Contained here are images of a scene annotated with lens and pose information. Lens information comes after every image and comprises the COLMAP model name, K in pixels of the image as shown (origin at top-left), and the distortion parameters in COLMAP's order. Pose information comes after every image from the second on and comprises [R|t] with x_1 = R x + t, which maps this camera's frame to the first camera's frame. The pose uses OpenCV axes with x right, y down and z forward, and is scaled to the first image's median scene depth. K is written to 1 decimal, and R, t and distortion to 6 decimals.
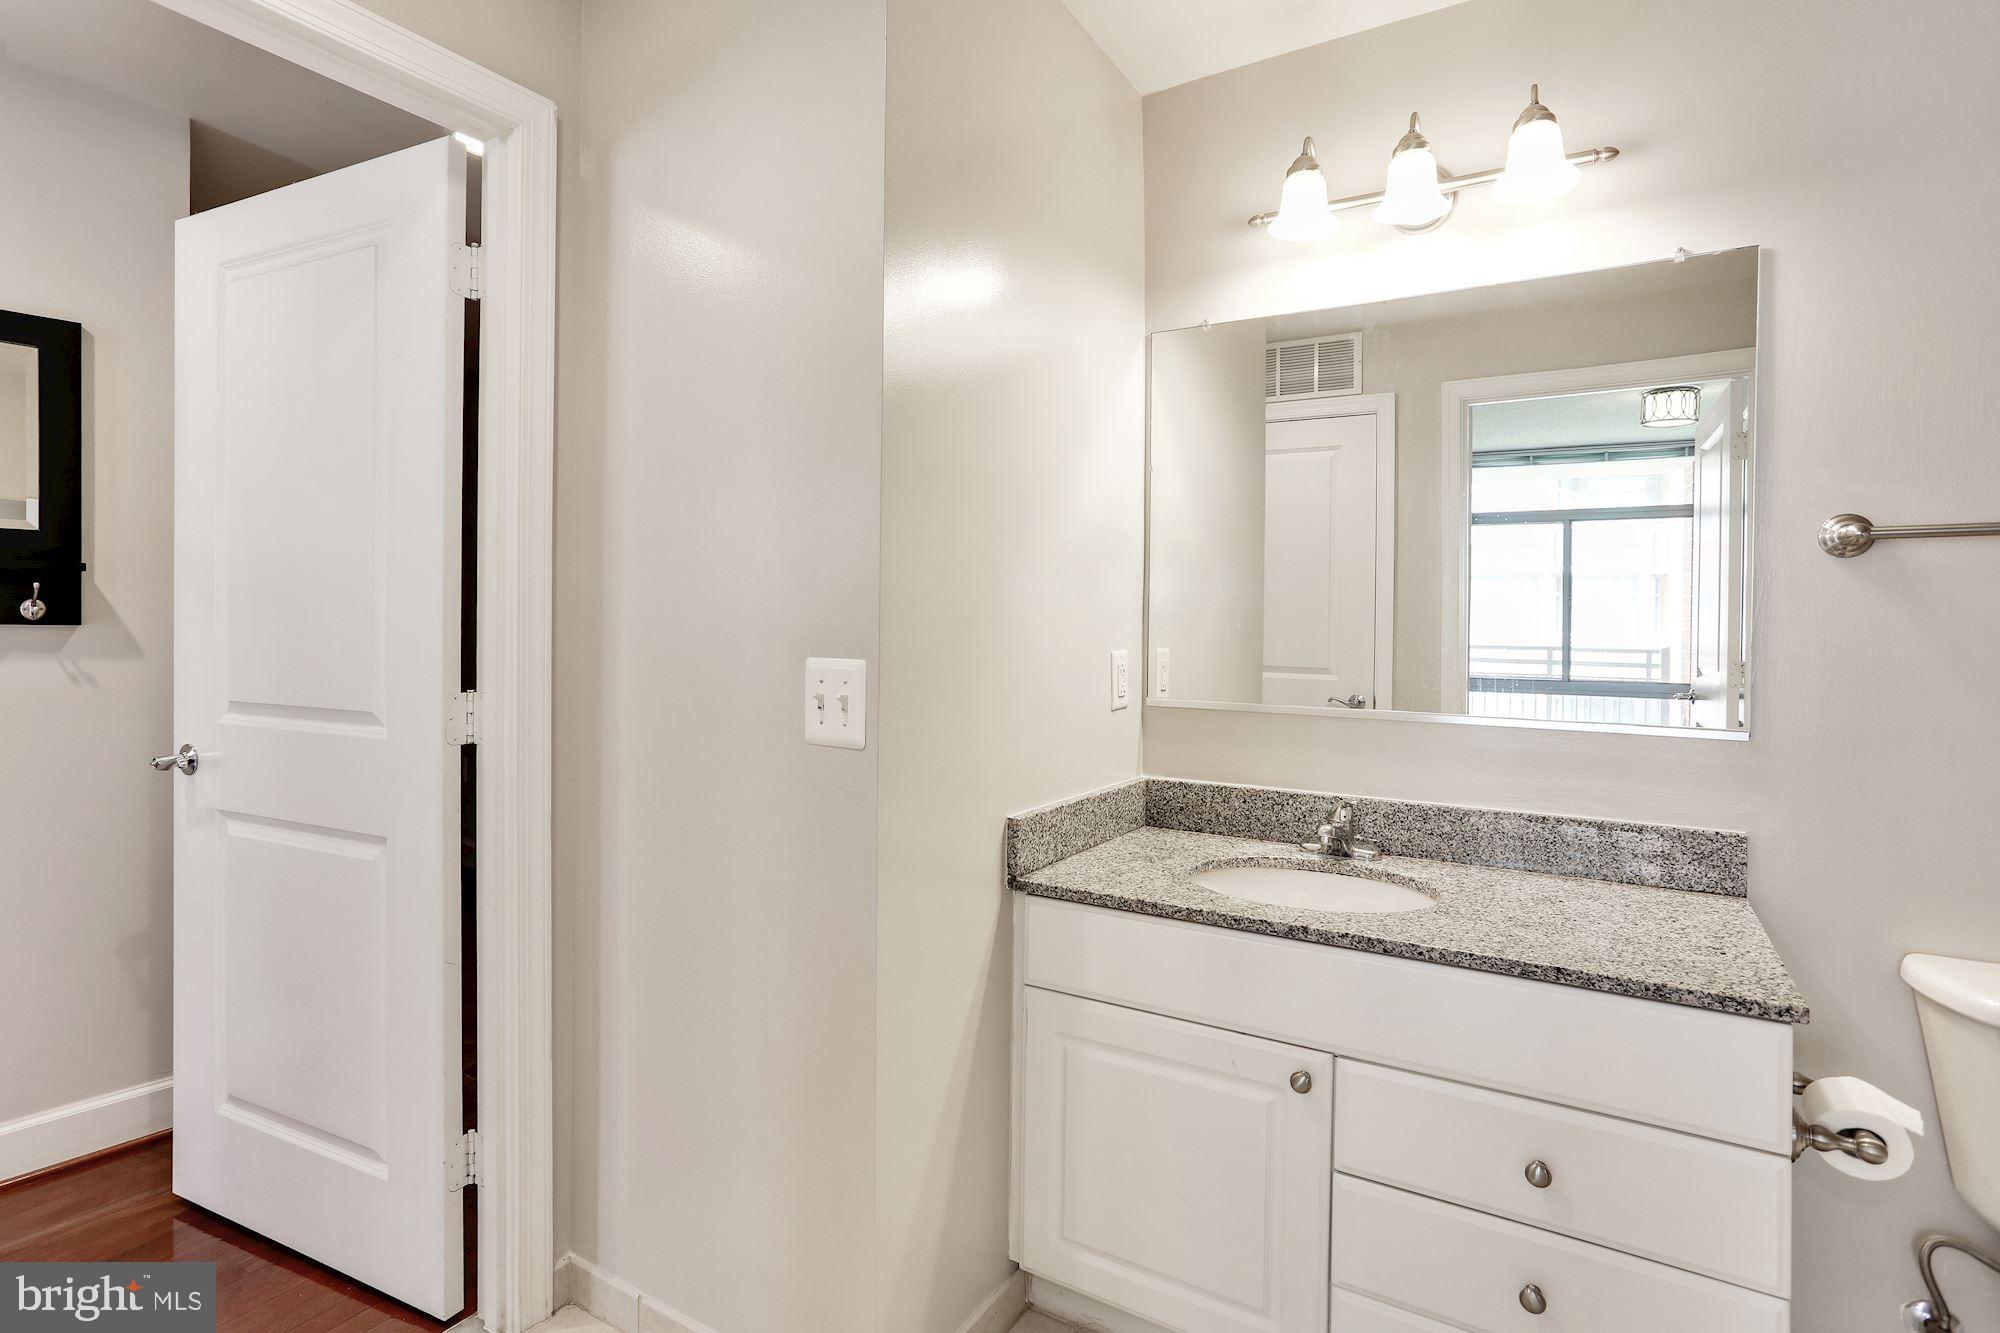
lens RADIAL K [[1016.9, 0, 1000.0], [0, 1016.9, 666.5], [0, 0, 1]] dist [-0.070702, 0.039294]
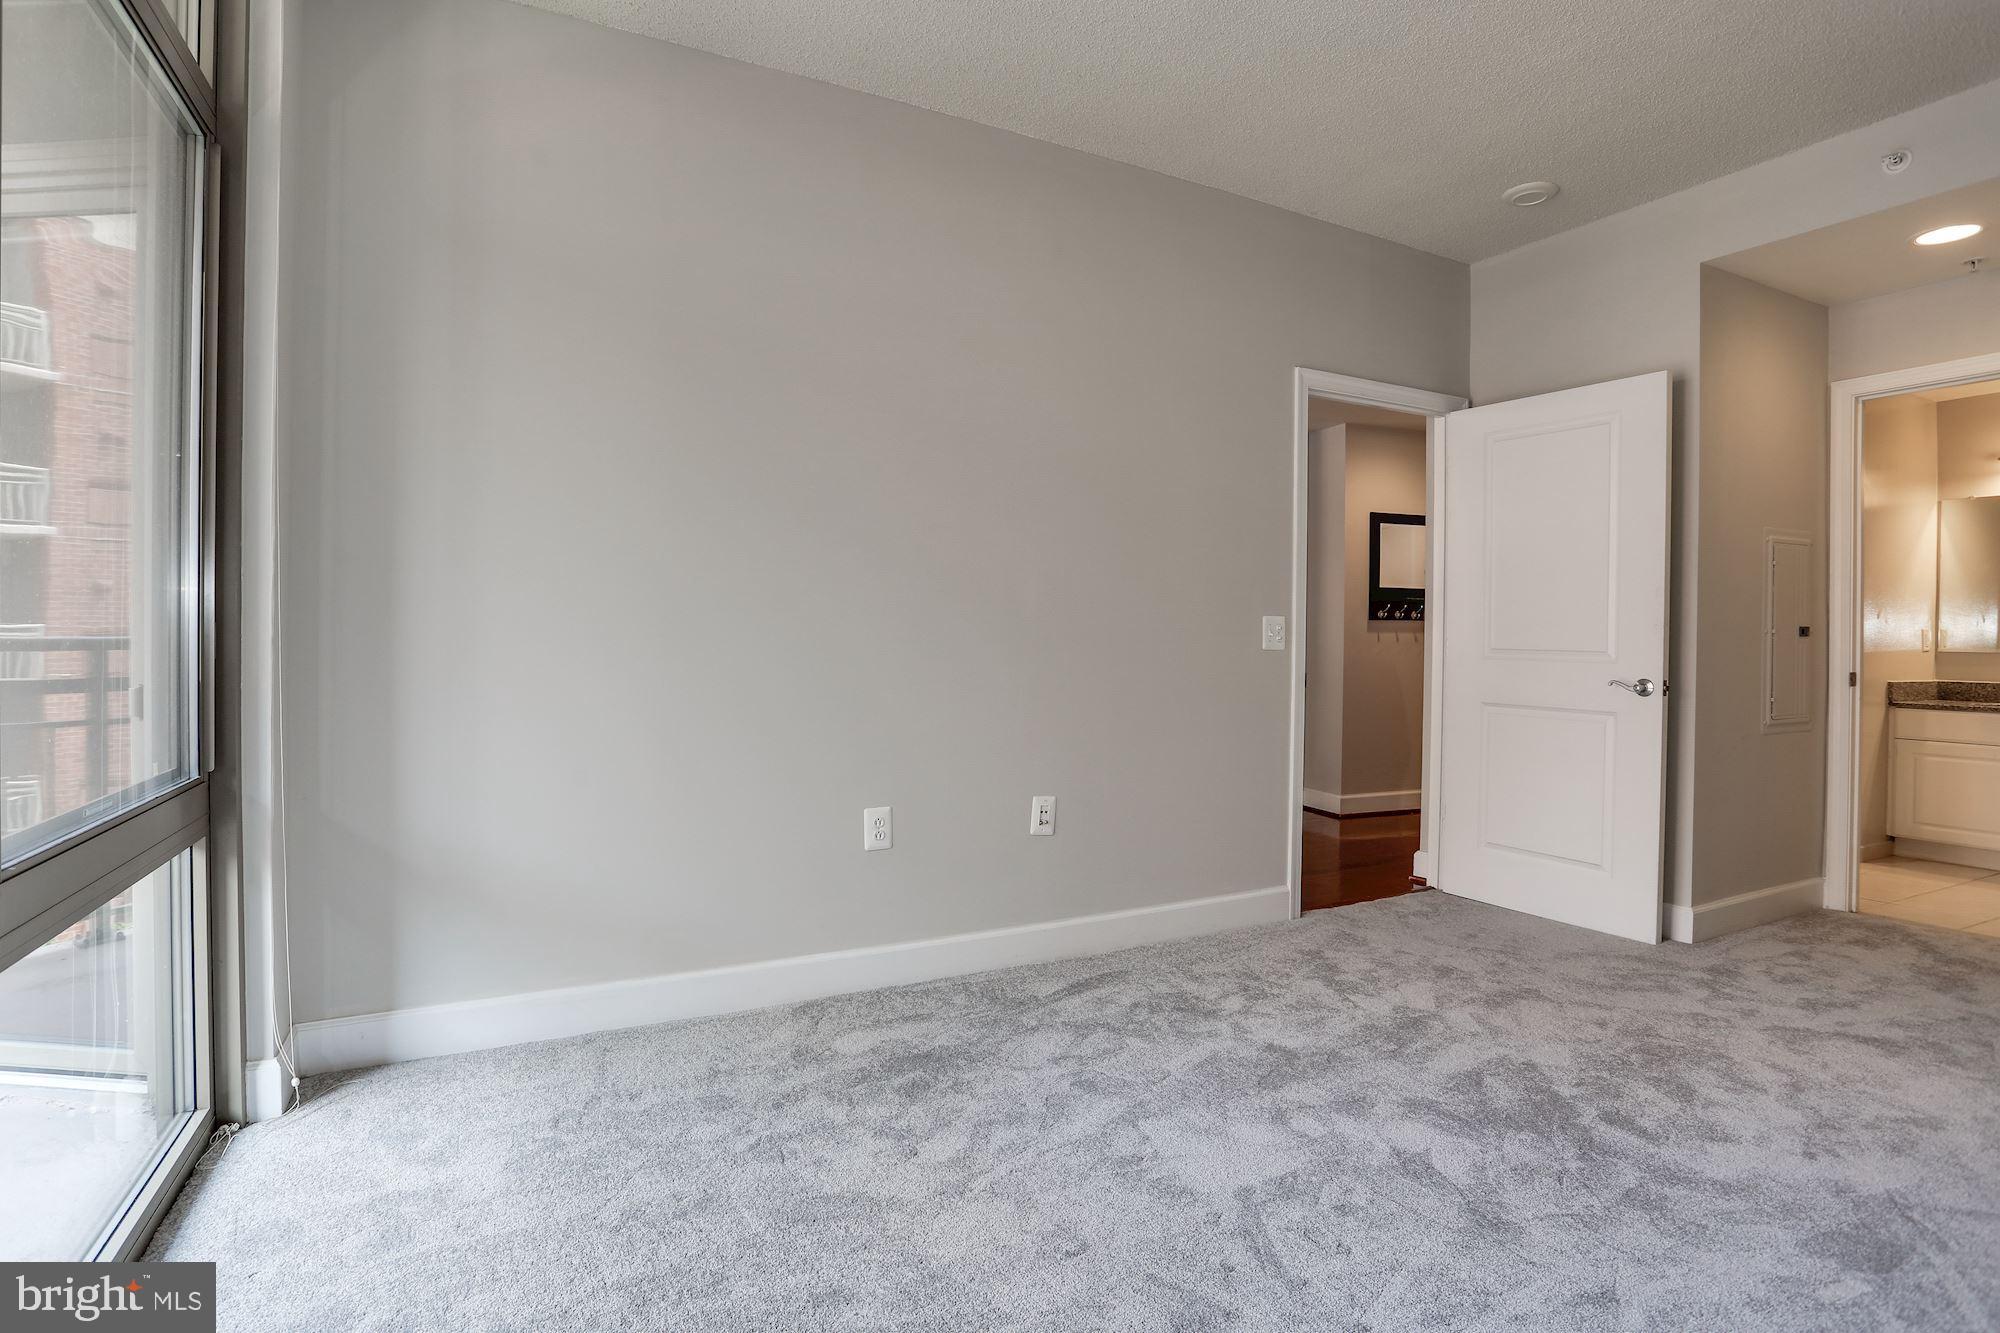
lens RADIAL K [[952.8, 0, 954.5], [0, 952.8, 637.5], [0, 0, 1]] dist [0.000567, 0.000052]
pose [[0.848758, 0.007576, -0.528727, -0.851361], [-0.021579, 0.999561, -0.020317, 0.132731], [0.528341, 0.028653, 0.848549, -2.881184]]
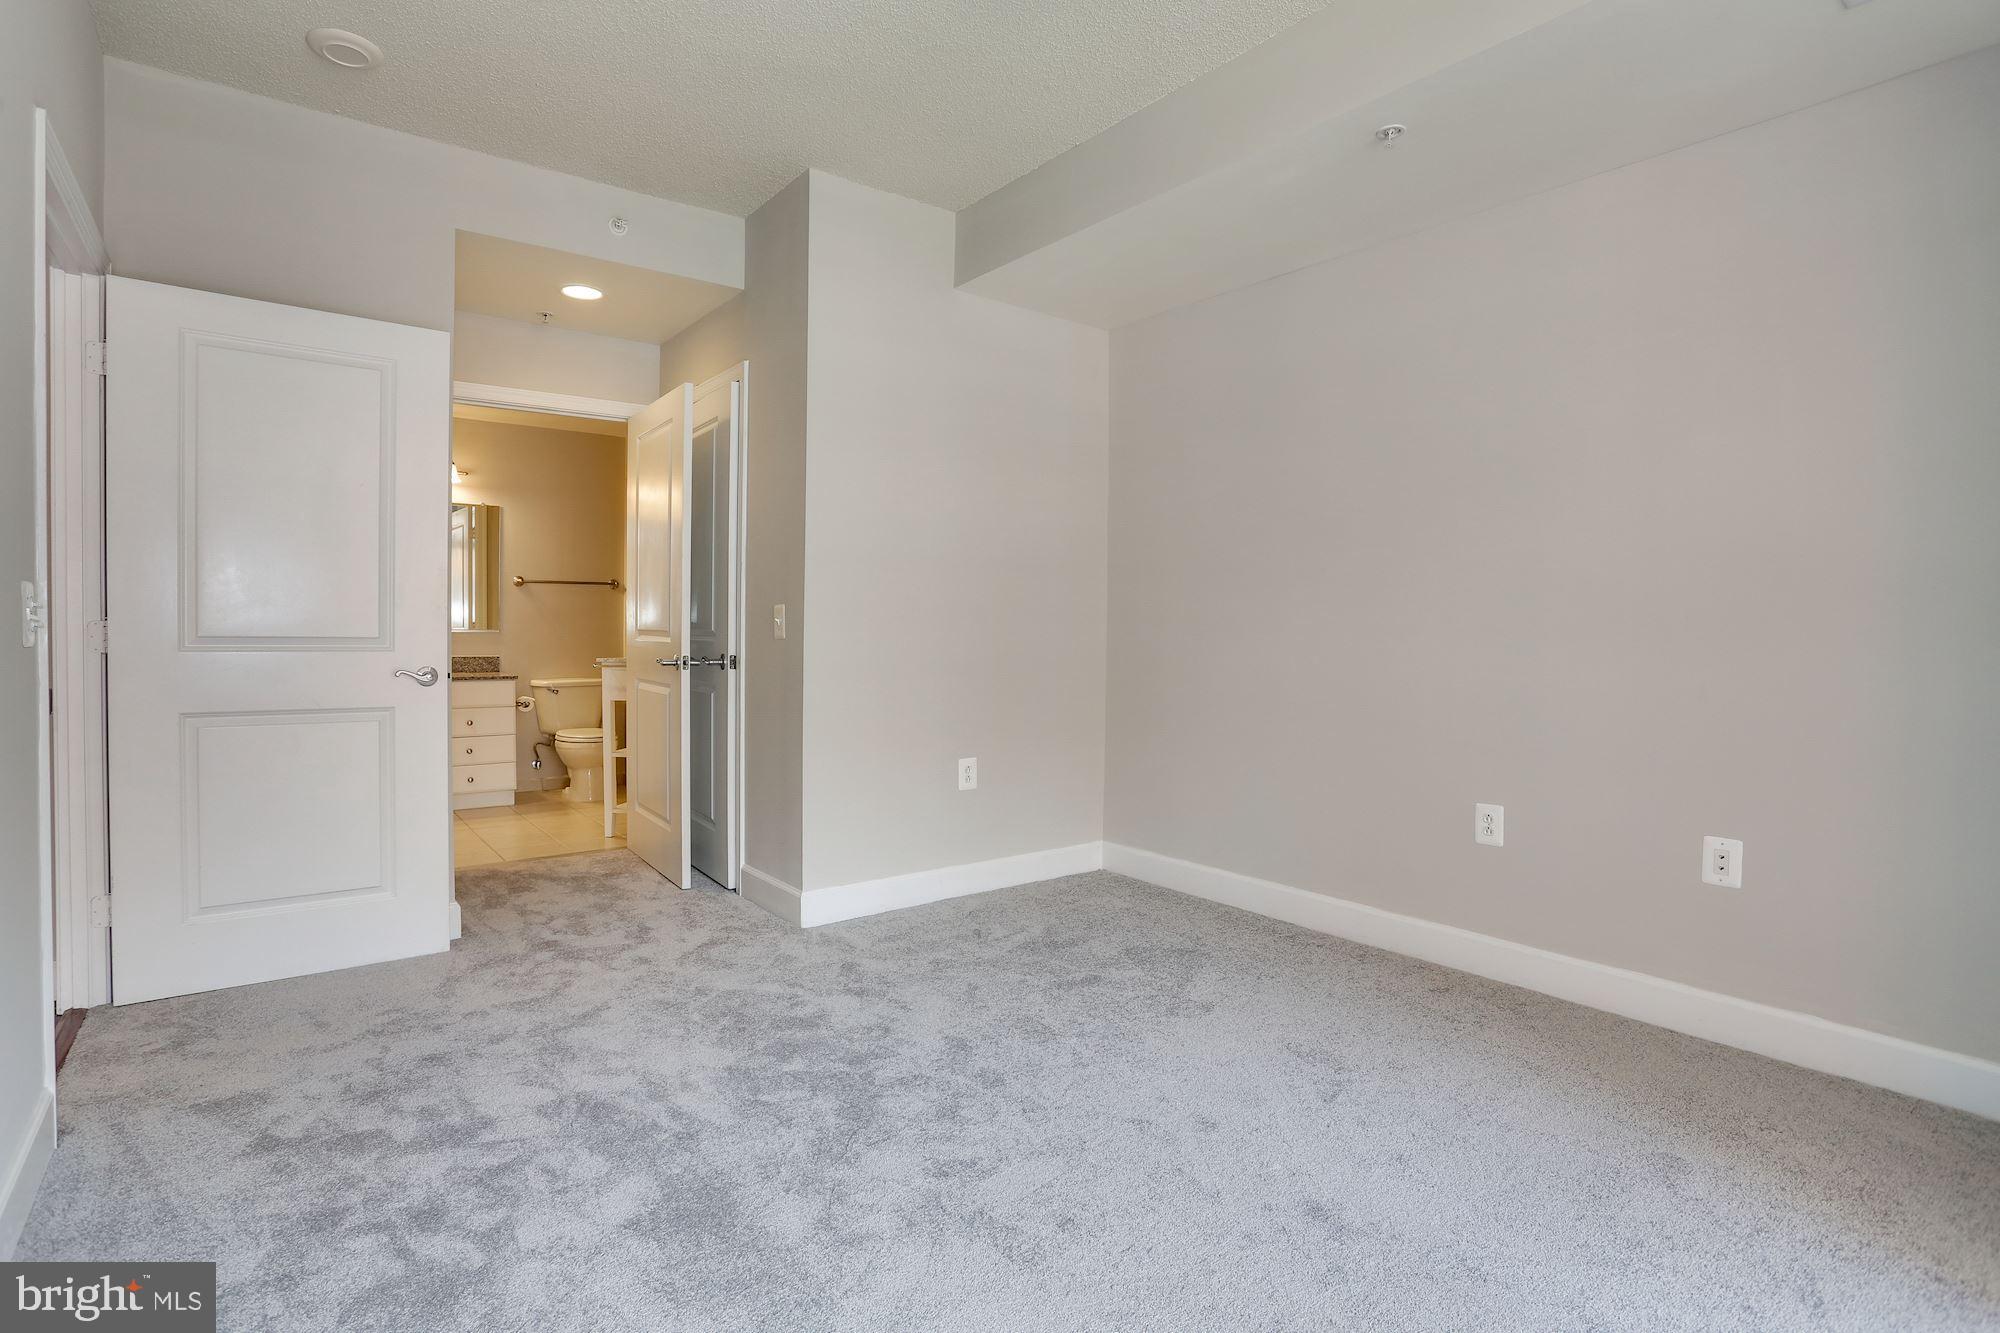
lens RADIAL K [[991.0, 0, 998.7], [0, 991.0, 665.1], [0, 0, 1]] dist [-0.064480, 0.032744]
pose [[0.367478, -0.024538, 0.929709, -1.974494], [0.003273, 0.999680, 0.025091, 0.103013], [-0.930027, -0.006177, 0.367440, -2.114155]]
